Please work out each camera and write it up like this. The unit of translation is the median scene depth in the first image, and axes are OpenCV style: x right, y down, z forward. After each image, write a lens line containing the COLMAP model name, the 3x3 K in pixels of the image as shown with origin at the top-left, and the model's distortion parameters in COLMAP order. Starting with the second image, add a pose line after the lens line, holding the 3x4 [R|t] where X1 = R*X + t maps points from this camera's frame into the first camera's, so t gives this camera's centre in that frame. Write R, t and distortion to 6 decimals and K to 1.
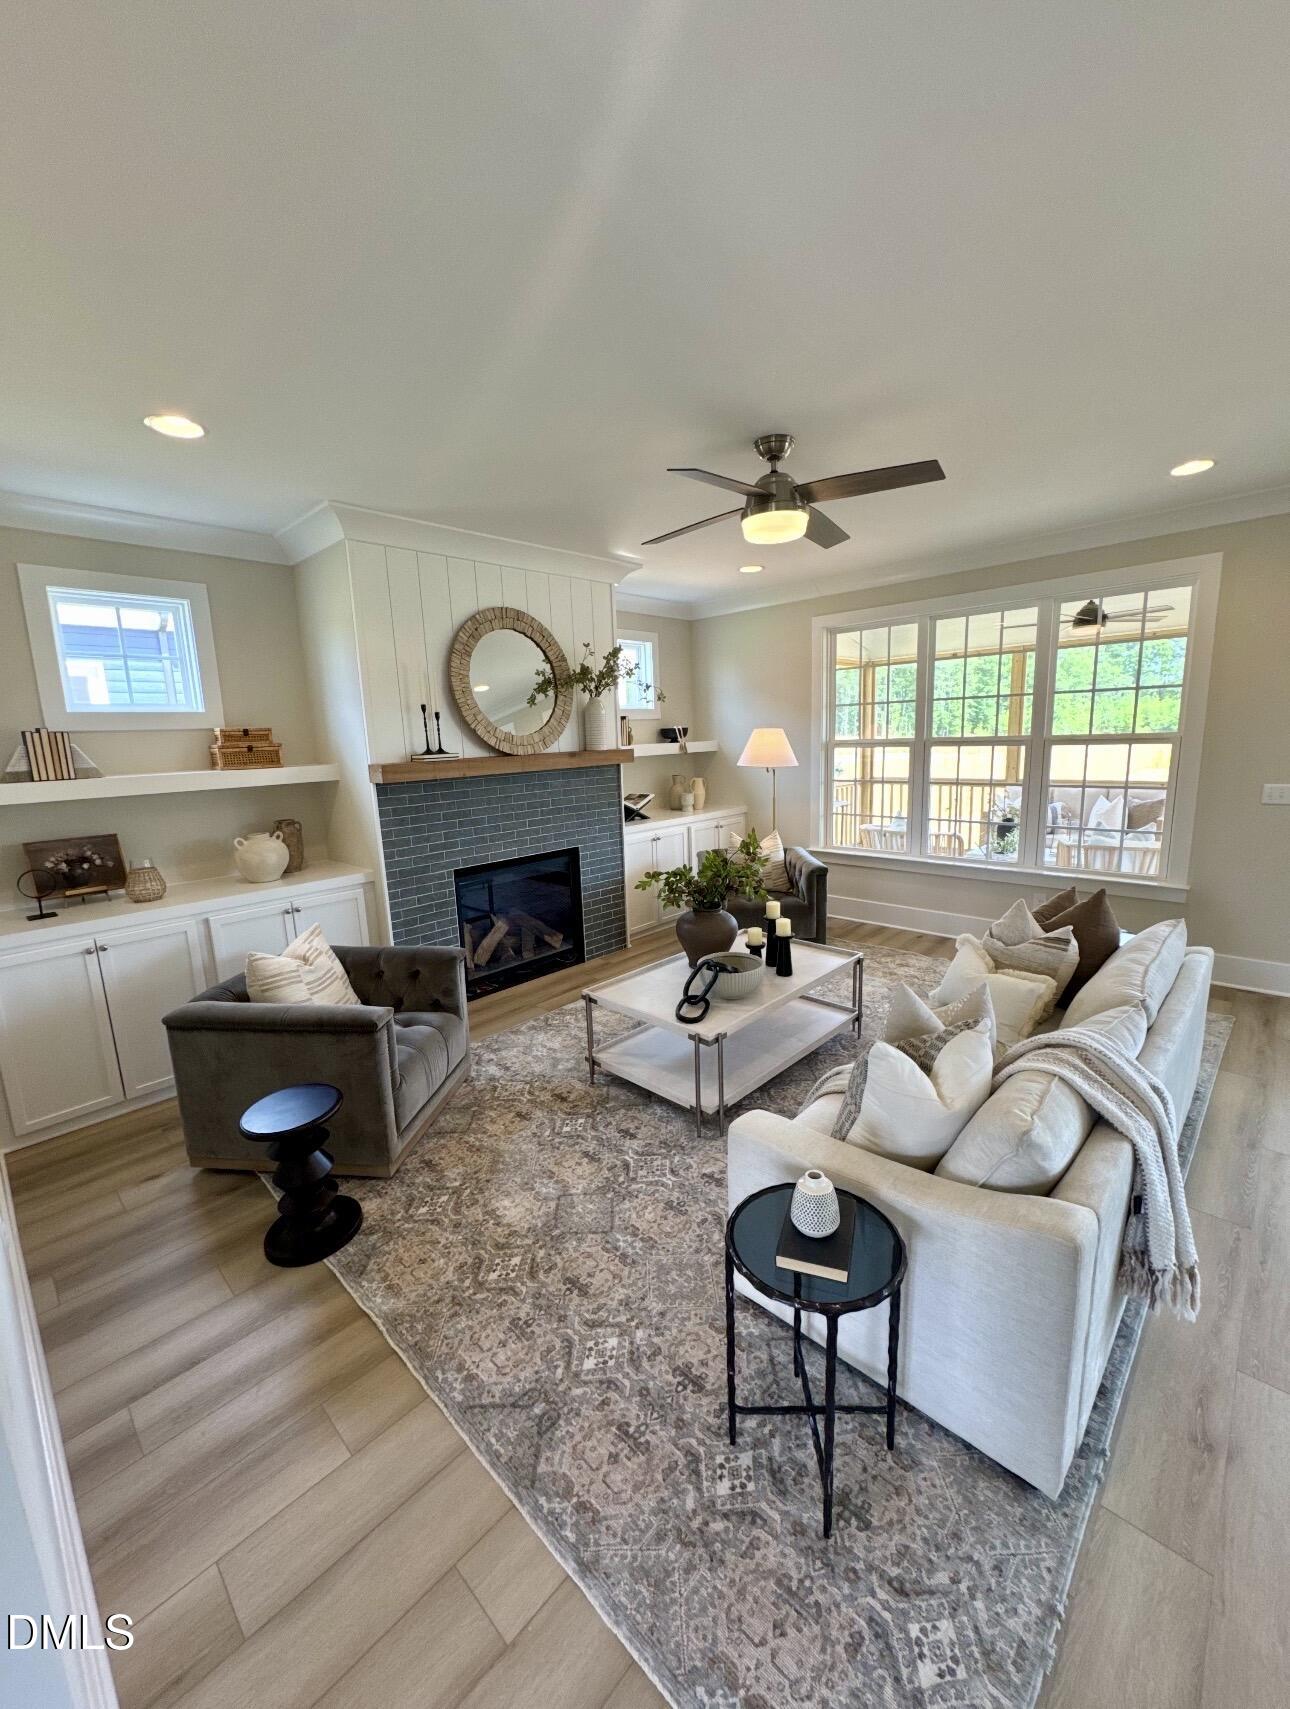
lens RADIAL K [[682.8, 0, 650.4], [0, 682.8, 858.2], [0, 0, 1]] dist [-0.000408, -0.000030]
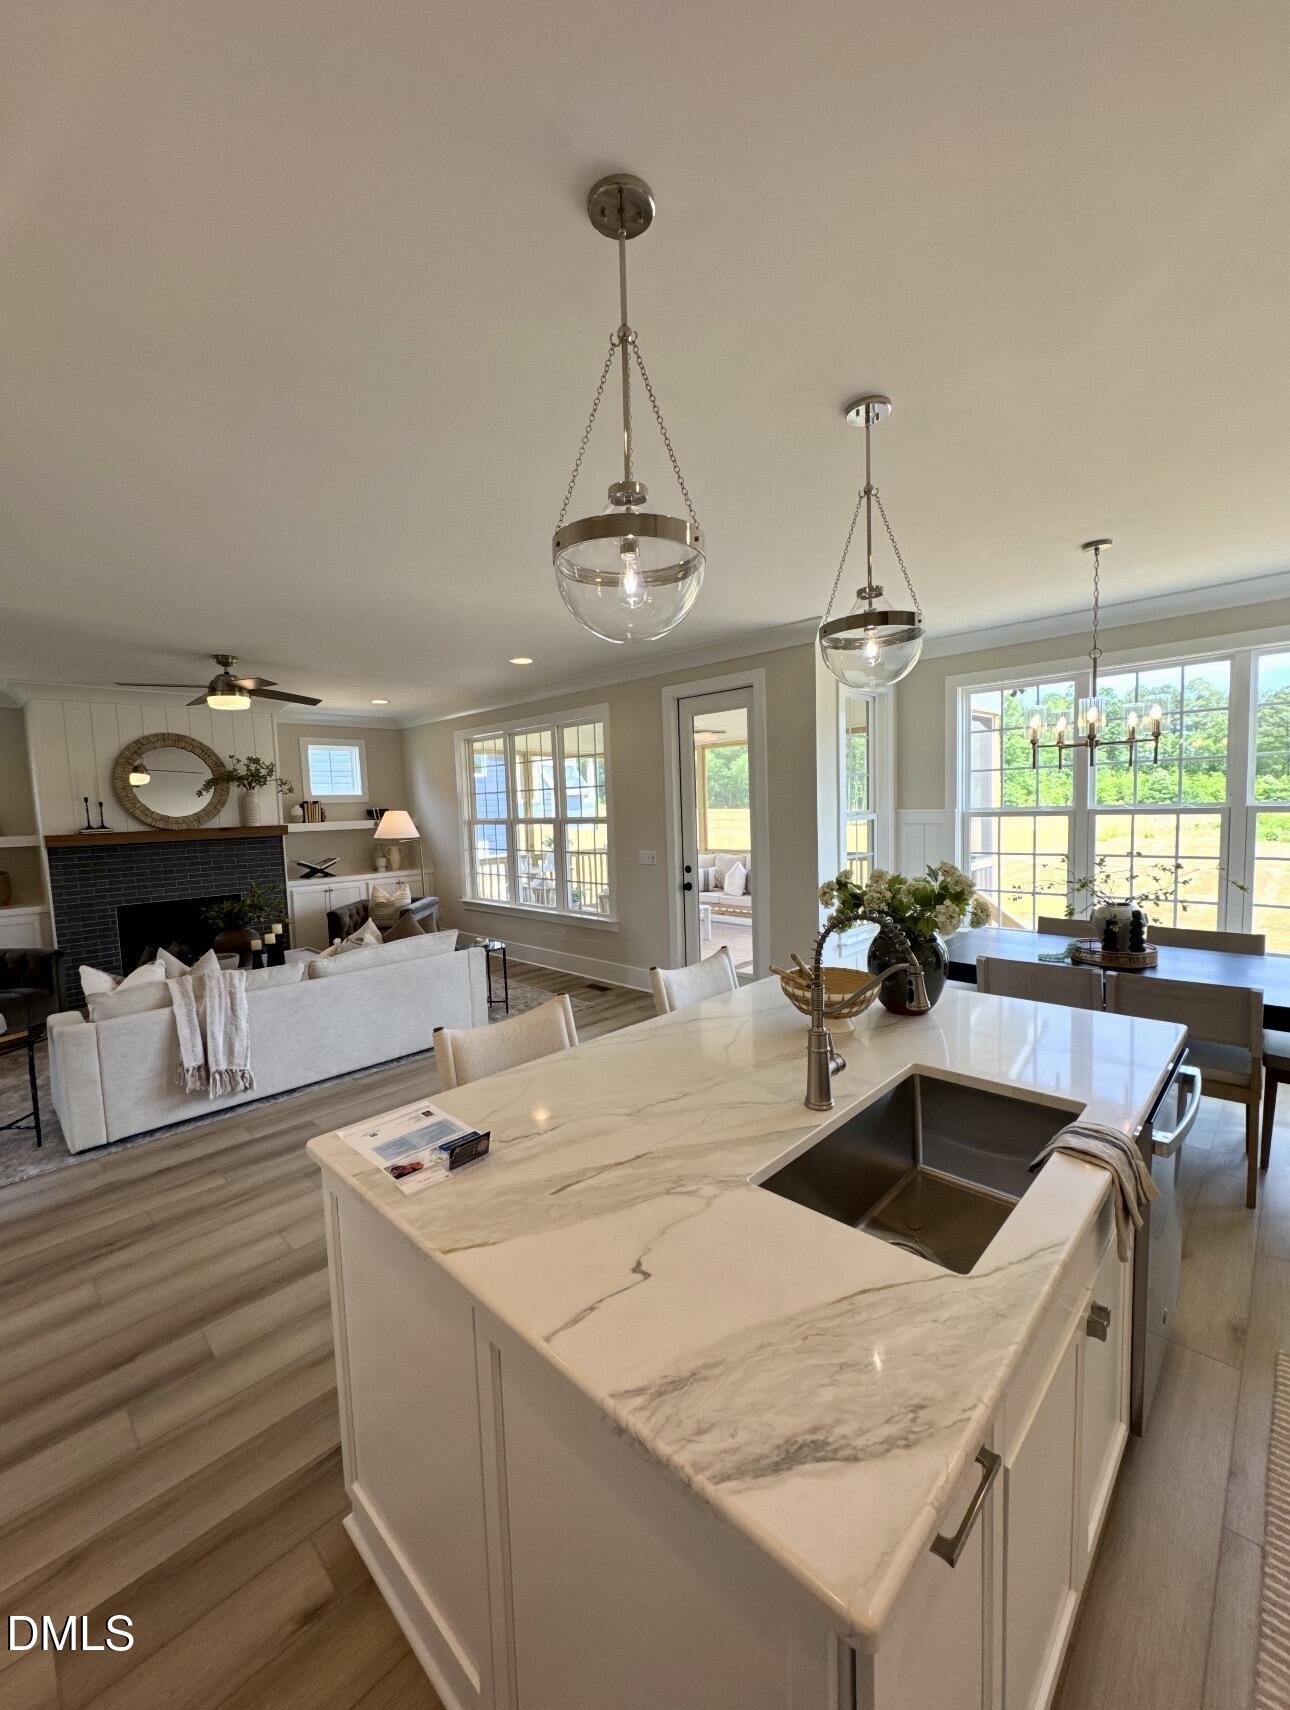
lens RADIAL K [[683.2, 0, 650.4], [0, 683.2, 858.7], [0, 0, 1]] dist [-0.000408, -0.000030]
pose [[0.999943, 0.004437, -0.009712, 0.859297], [-0.005399, 0.994834, -0.101376, 0.056724], [0.009212, 0.101422, 0.994801, -0.464386]]
